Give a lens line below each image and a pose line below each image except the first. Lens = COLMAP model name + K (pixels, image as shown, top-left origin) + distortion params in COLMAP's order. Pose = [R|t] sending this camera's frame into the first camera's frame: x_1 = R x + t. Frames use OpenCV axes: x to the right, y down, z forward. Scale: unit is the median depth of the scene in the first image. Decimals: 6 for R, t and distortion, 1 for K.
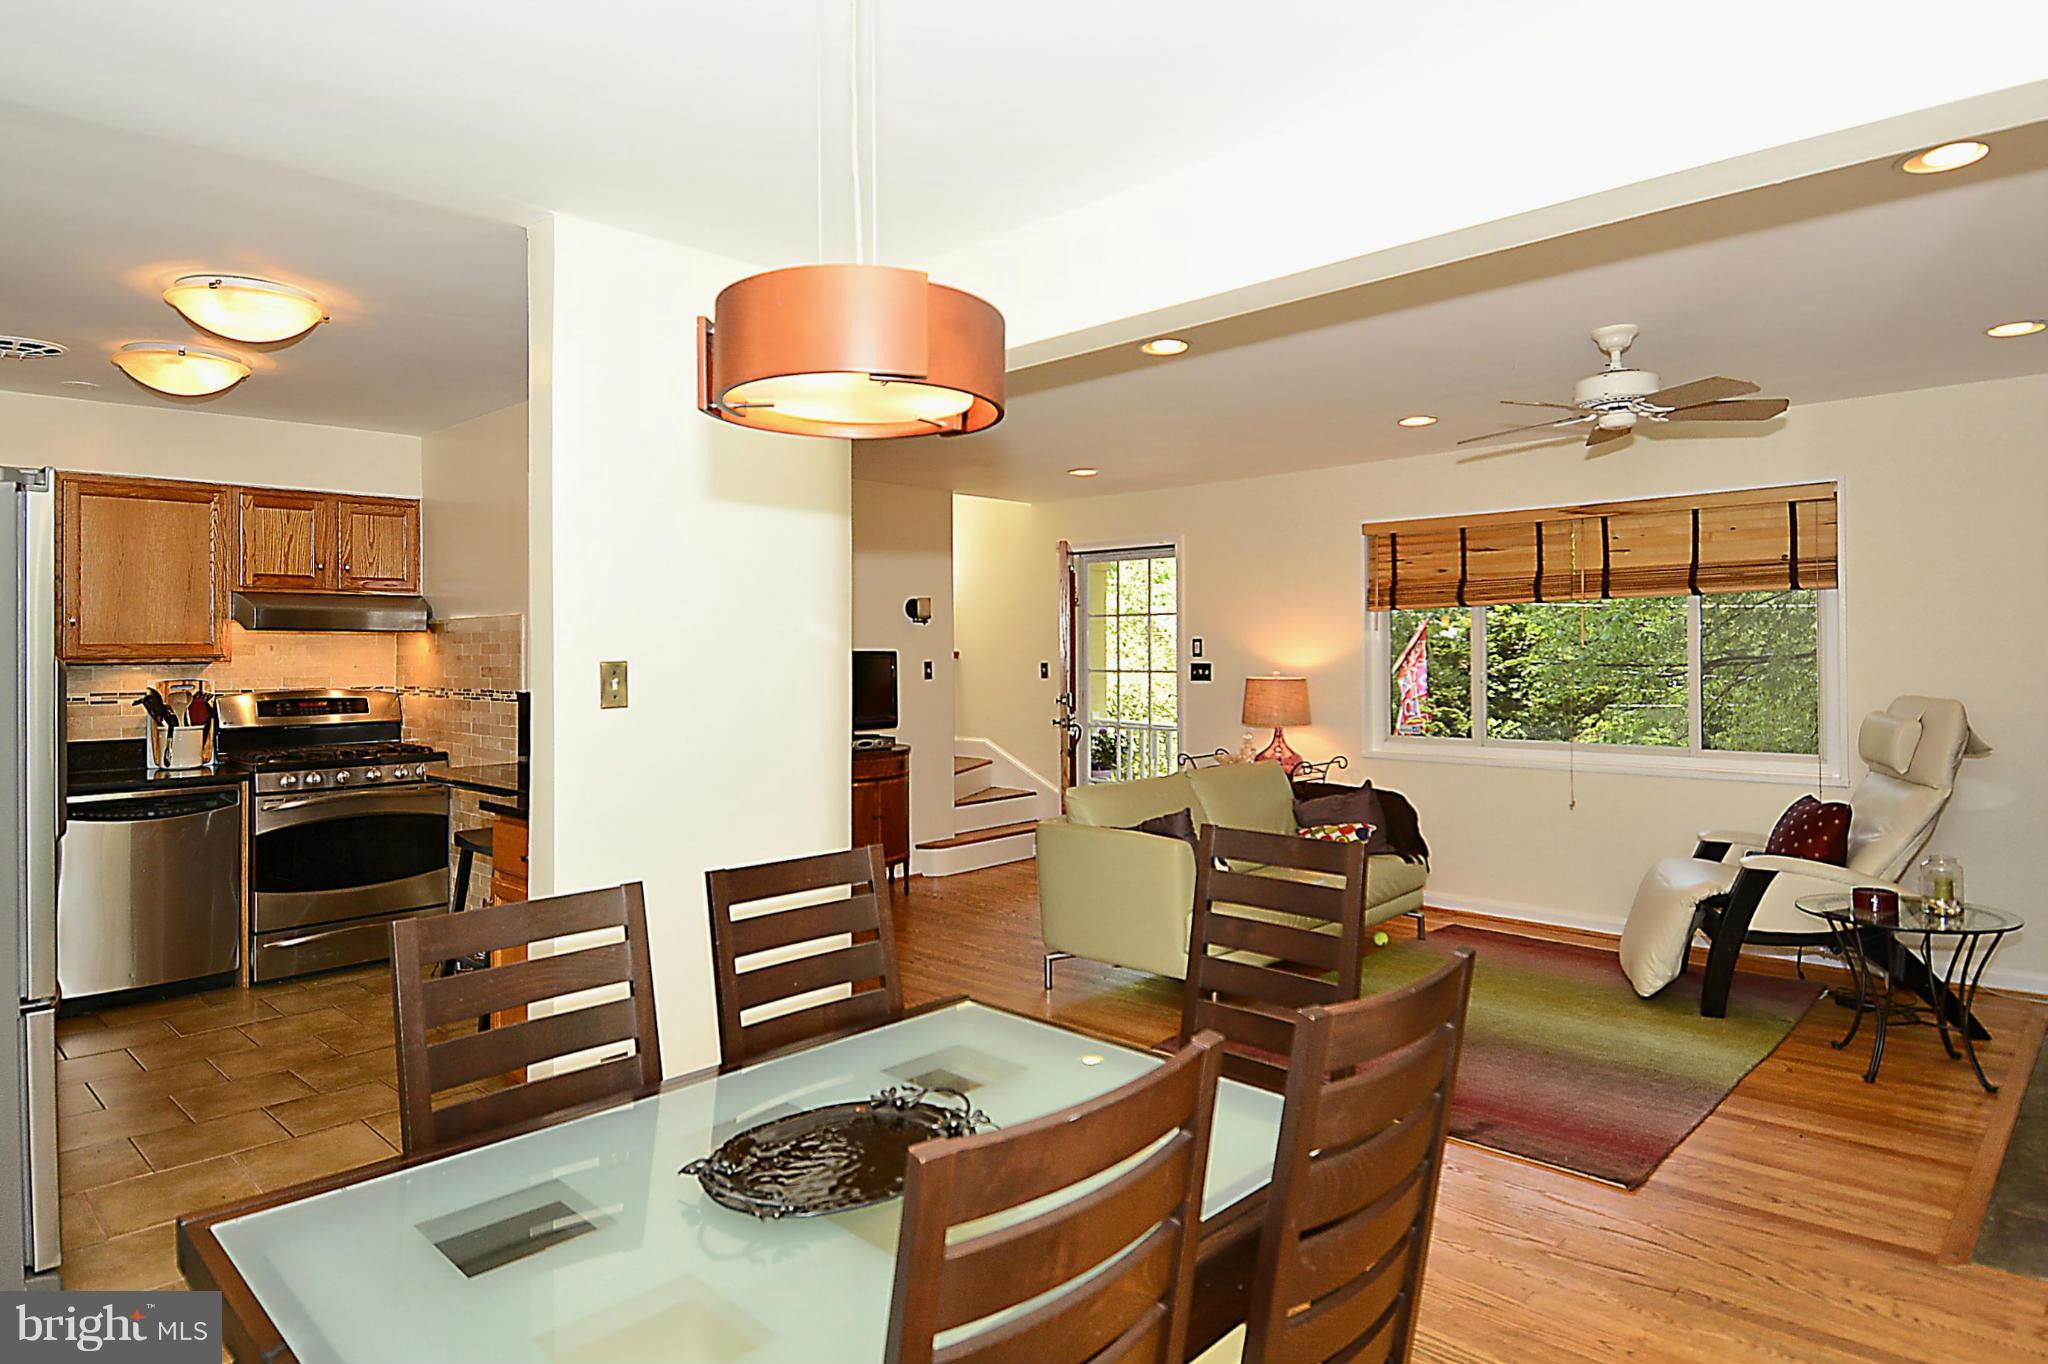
lens RADIAL K [[1160.8, 0, 969.4], [0, 1160.8, 633.3], [0, 0, 1]] dist [0.002996, 0.000955]
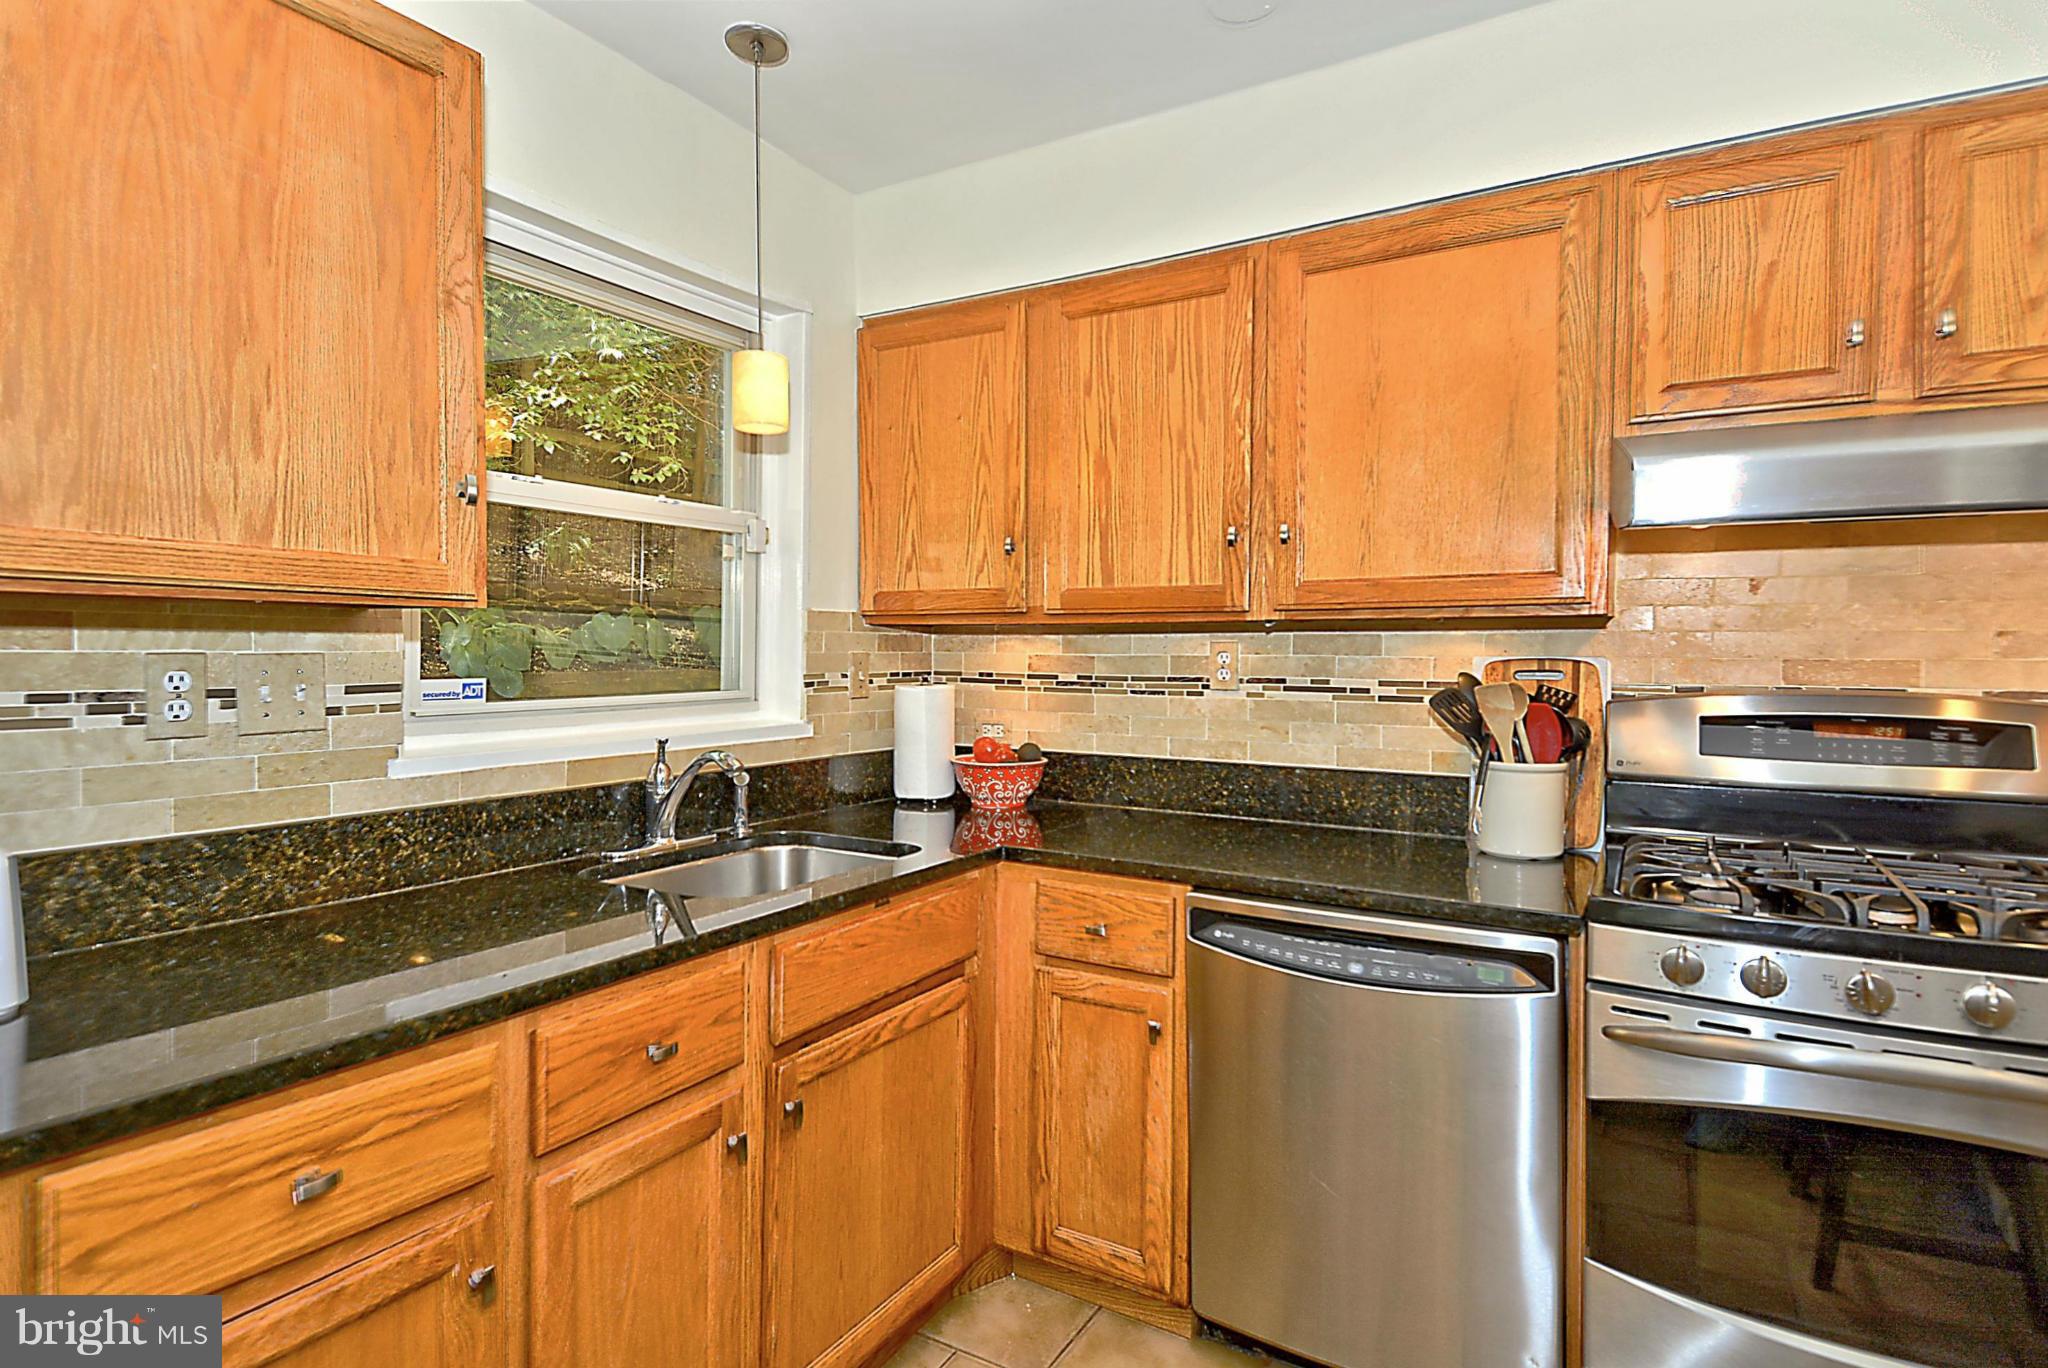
lens RADIAL K [[1090.6, 0, 1034.0], [0, 1090.6, 665.9], [0, 0, 1]] dist [0.061110, -0.050590]
pose [[0.257768, 0.023334, -0.965925, -0.313386], [0.011117, 0.999571, 0.027114, 0.029432], [0.966143, -0.017727, 0.257398, 0.705814]]
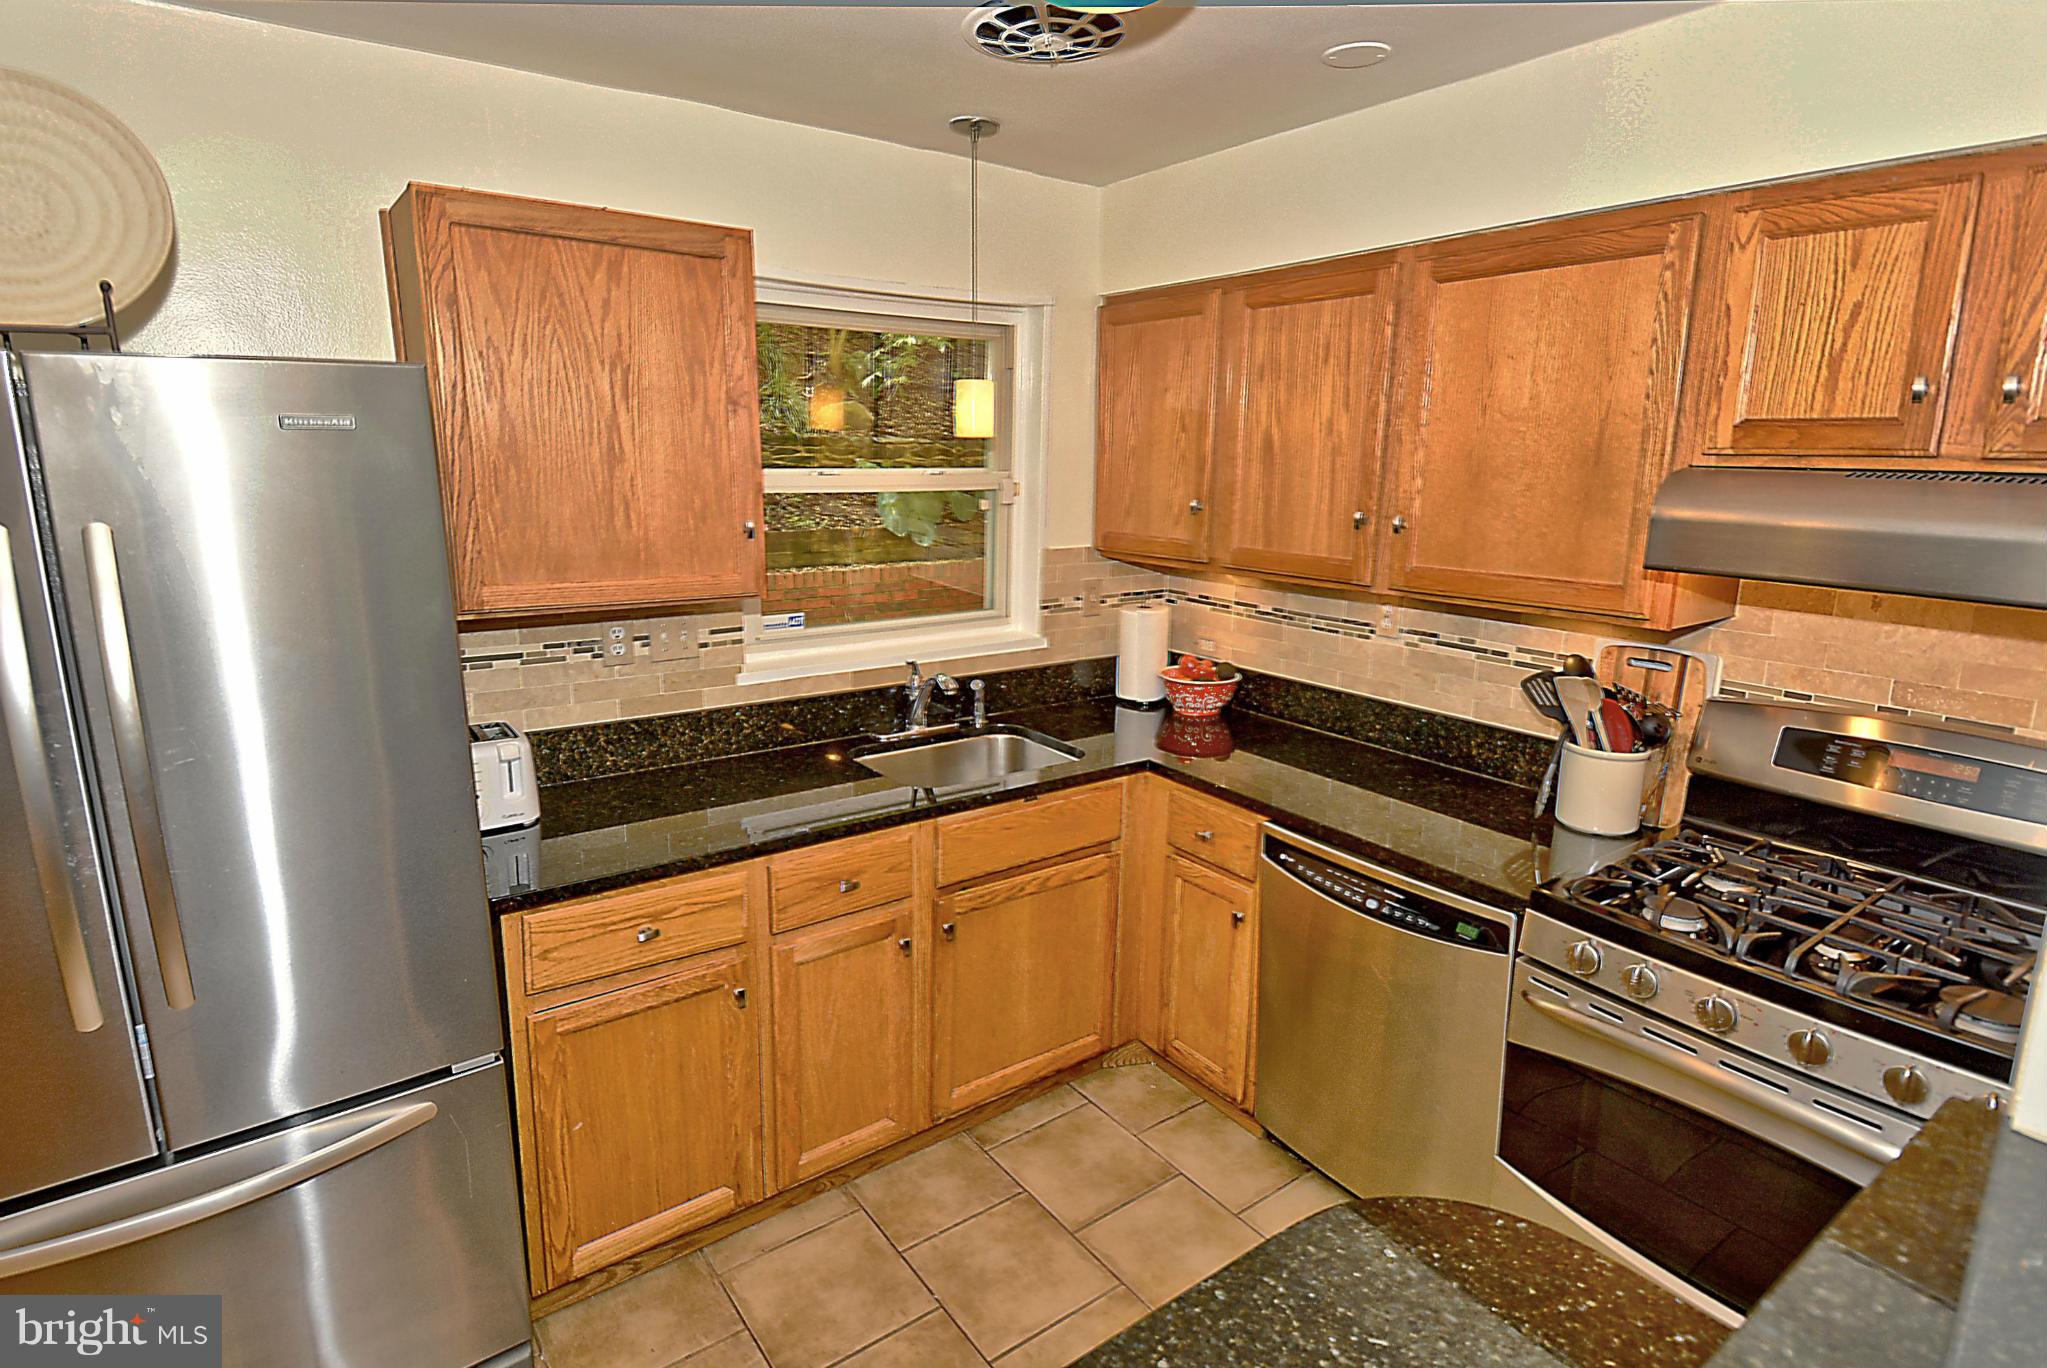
lens RADIAL K [[1090.1, 0, 1033.5], [0, 1090.1, 665.9], [0, 0, 1]] dist [0.061110, -0.050590]
pose [[-0.158310, 0.207740, -0.965289, -0.197024], [0.006537, 0.977816, 0.209364, -0.050696], [0.987368, 0.026834, -0.156156, 0.829900]]
